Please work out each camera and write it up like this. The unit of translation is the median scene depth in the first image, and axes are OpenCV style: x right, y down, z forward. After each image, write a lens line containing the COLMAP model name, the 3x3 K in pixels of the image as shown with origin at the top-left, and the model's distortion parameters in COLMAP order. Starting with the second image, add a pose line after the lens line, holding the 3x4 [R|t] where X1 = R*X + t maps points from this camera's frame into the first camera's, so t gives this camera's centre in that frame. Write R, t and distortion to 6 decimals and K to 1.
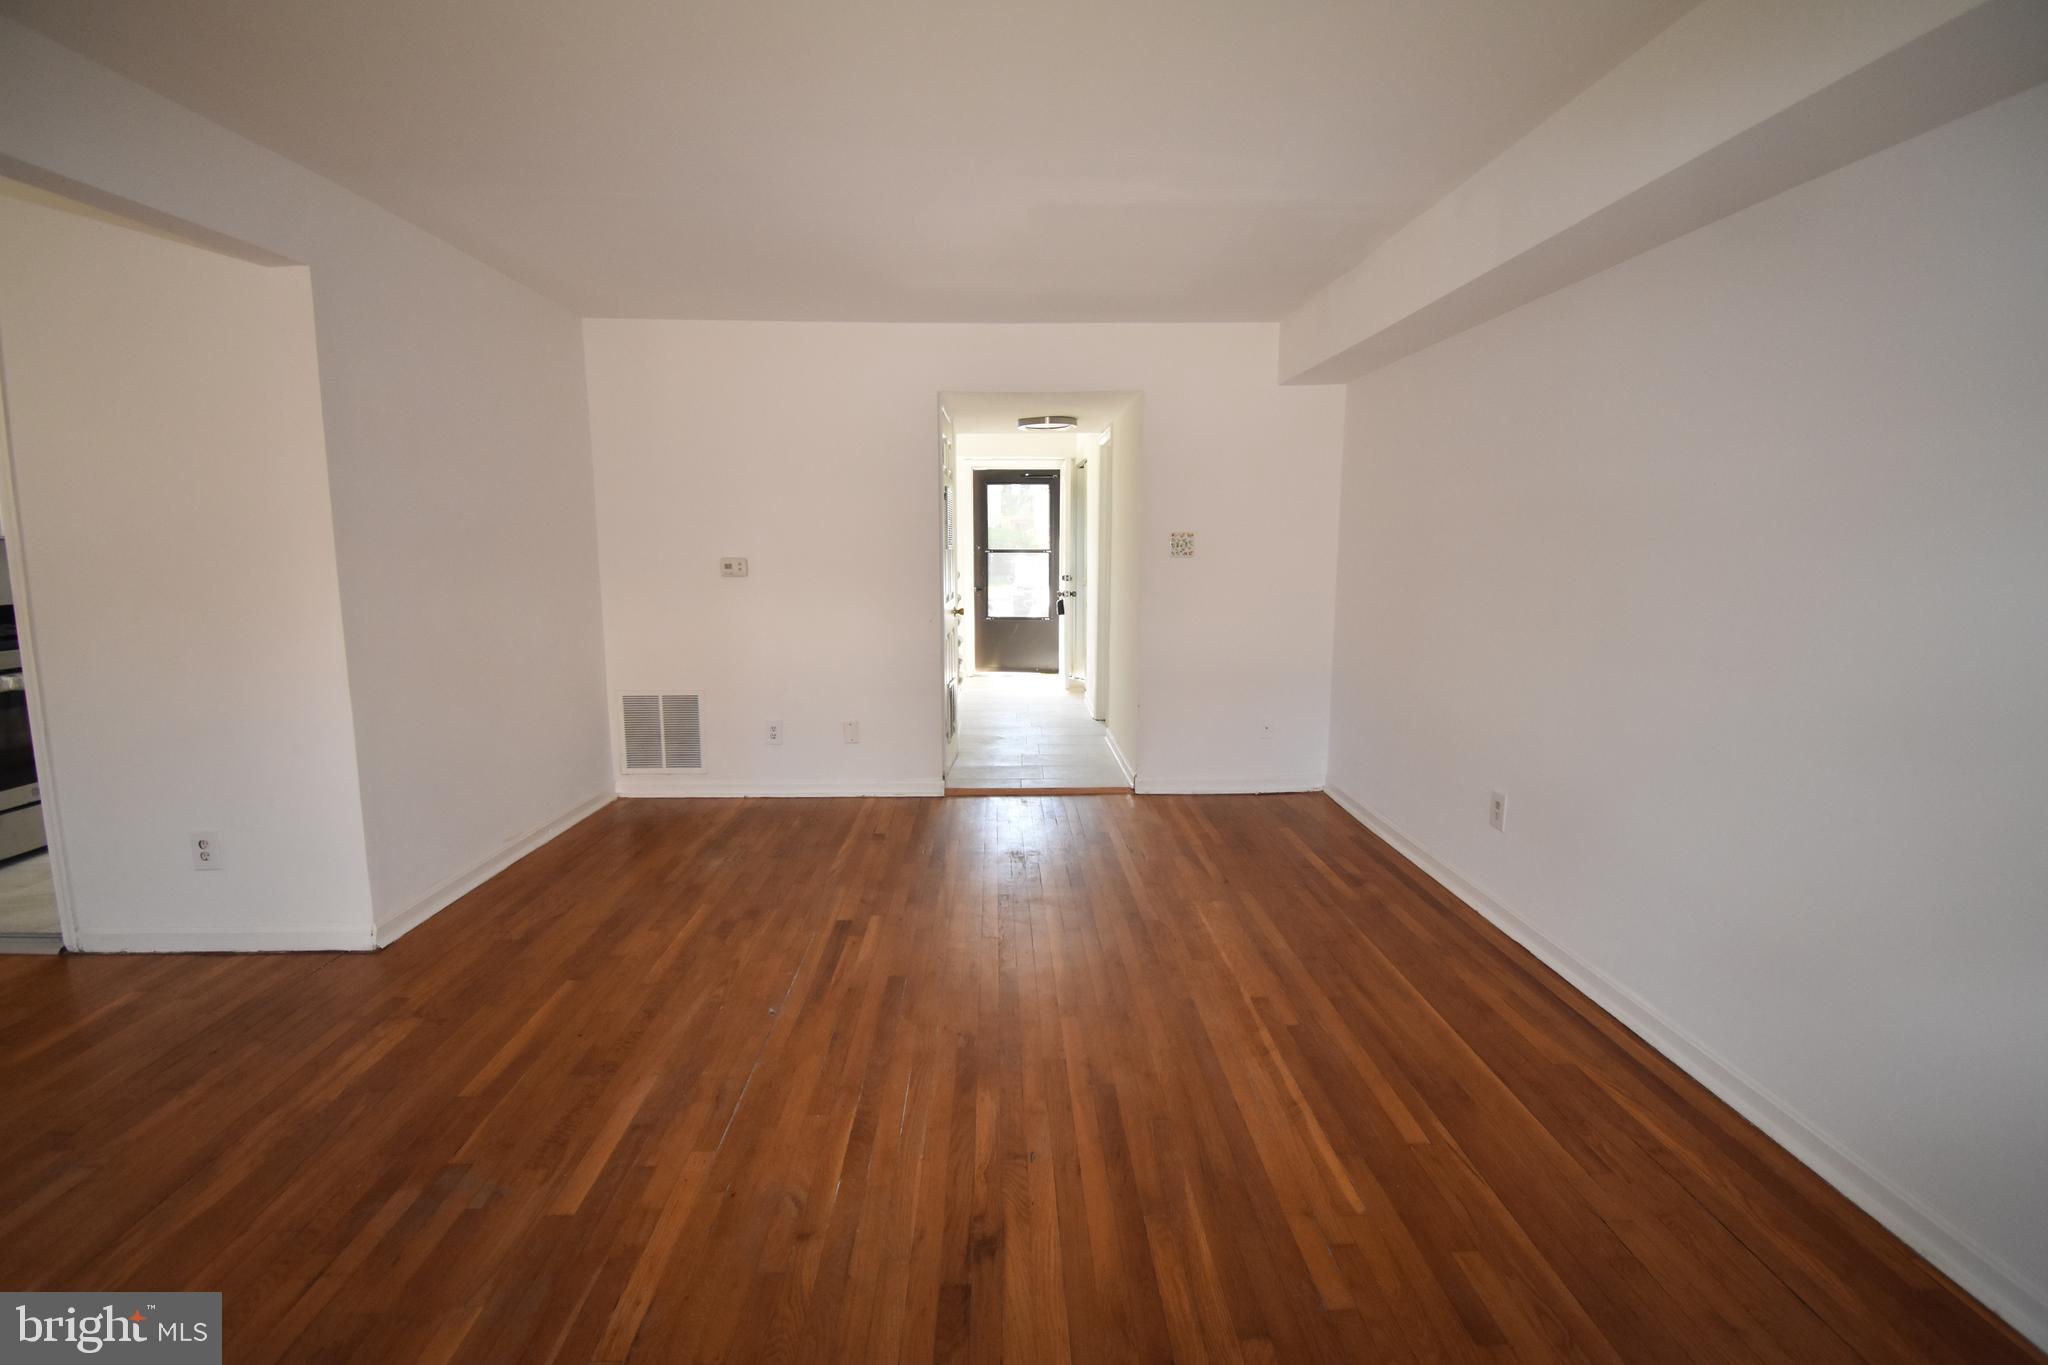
lens RADIAL K [[912.6, 0, 1034.8], [0, 912.6, 673.6], [0, 0, 1]] dist [0.024614, -0.026133]
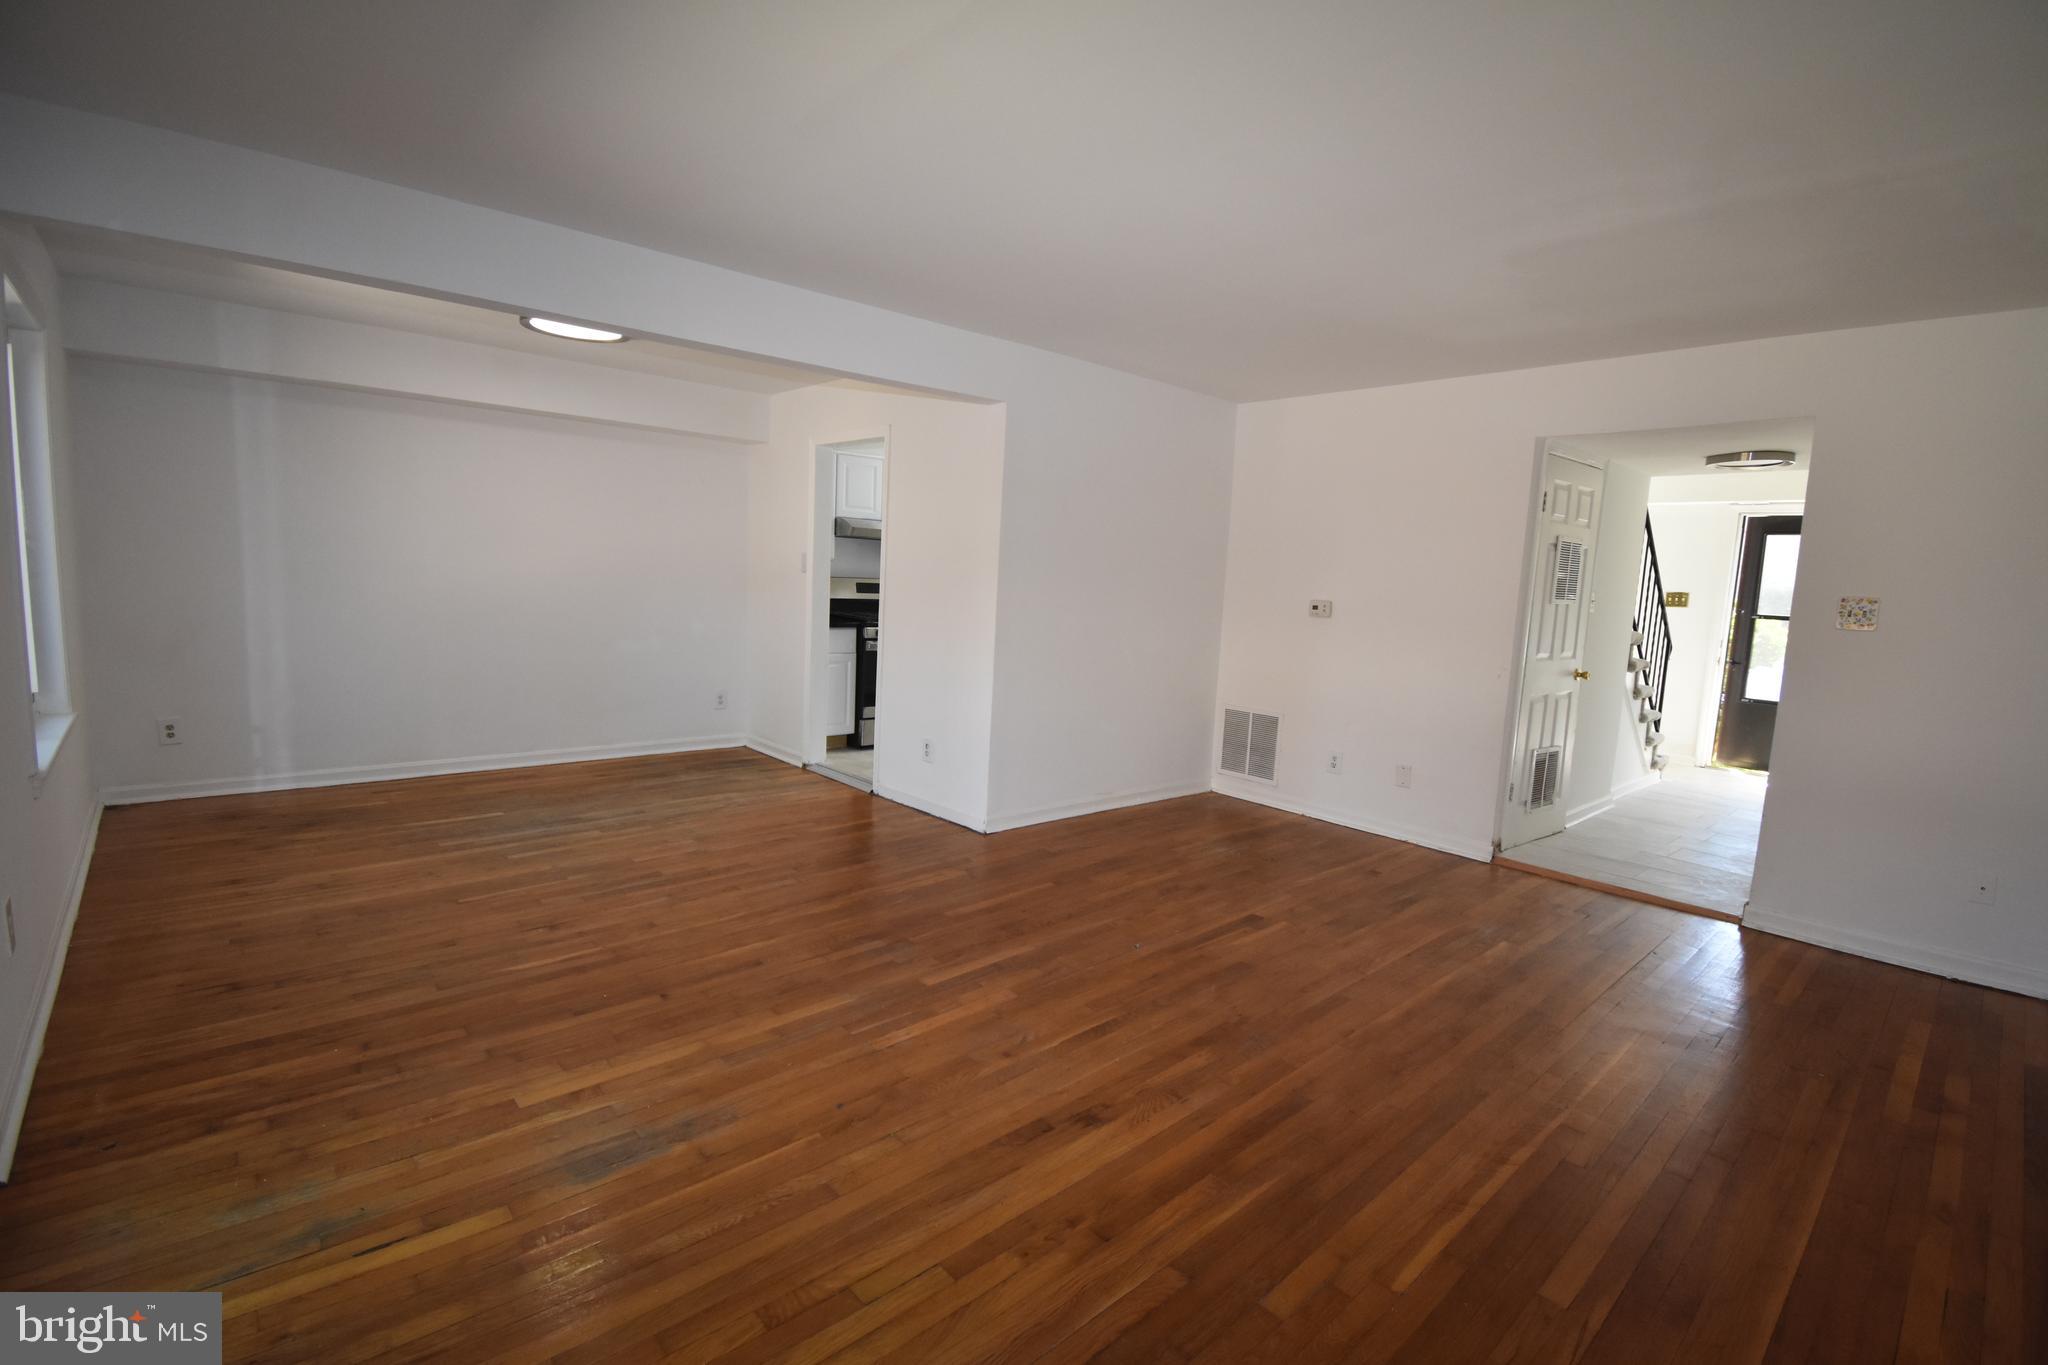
lens RADIAL K [[912.6, 0, 1034.8], [0, 912.6, 673.6], [0, 0, 1]] dist [0.024614, -0.026133]
pose [[0.649081, 0.111211, -0.752546, 0.462198], [-0.152584, 0.988185, 0.014427, -0.000813], [0.745260, 0.105462, 0.658381, 0.017670]]
